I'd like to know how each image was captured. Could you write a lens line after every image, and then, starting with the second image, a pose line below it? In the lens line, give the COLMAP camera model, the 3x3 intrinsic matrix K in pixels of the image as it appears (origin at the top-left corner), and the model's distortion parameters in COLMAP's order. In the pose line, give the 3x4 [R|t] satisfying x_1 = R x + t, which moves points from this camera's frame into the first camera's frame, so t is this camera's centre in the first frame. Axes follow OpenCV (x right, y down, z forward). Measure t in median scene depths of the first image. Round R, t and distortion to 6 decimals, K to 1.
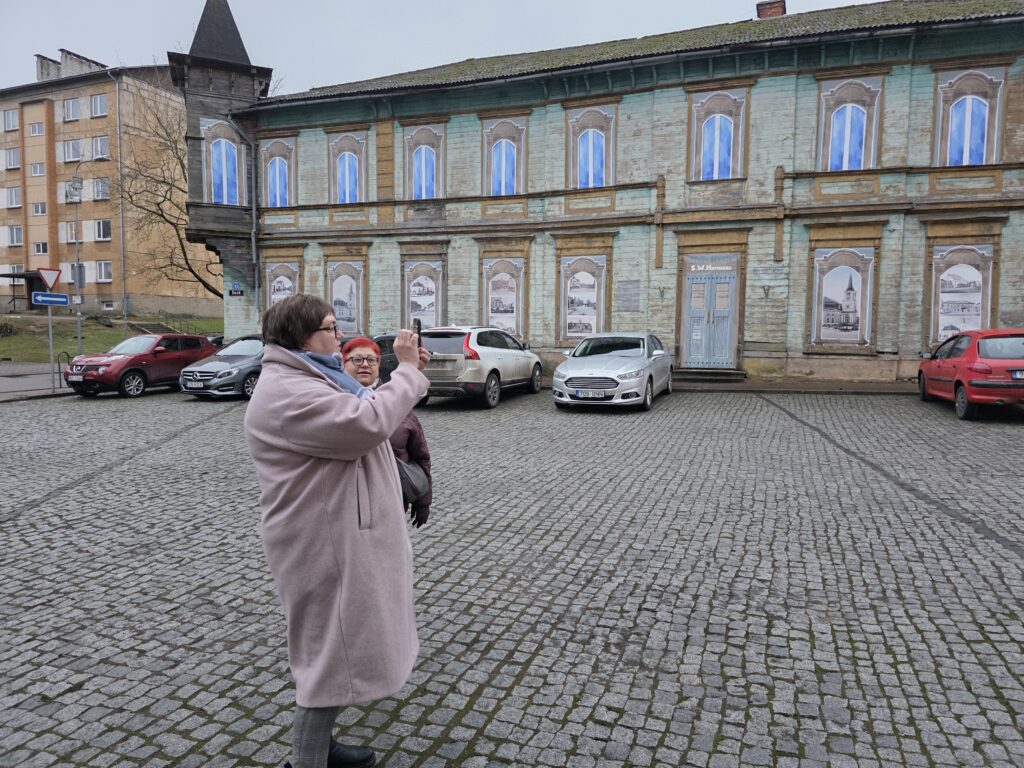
lens RADIAL K [[695.5, 0, 509.4], [0, 695.5, 389.9], [0, 0, 1]] dist [0.063343, -0.044258]
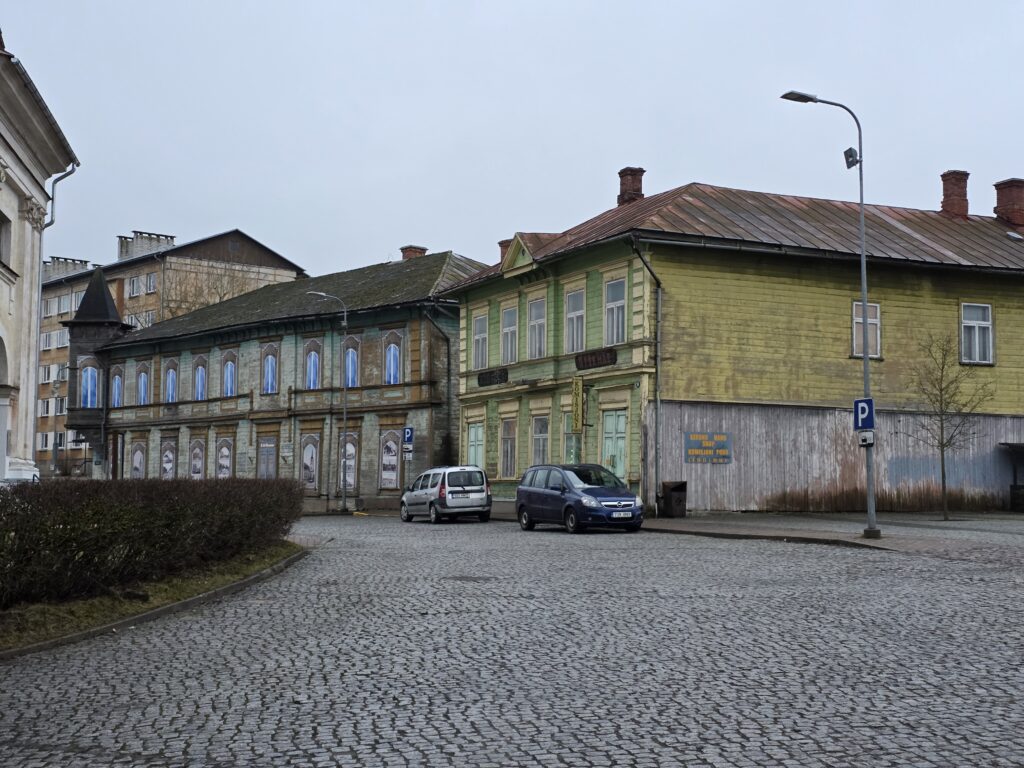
lens RADIAL K [[1371.9, 0, 512.7], [0, 1371.9, 385.6], [0, 0, 1]] dist [0.145158, 0.000000]
pose [[0.894182, -0.050845, -0.444807, 2.100683], [-0.013044, 0.990150, -0.139404, 0.123544], [0.447513, 0.130455, 0.884711, -1.526577]]
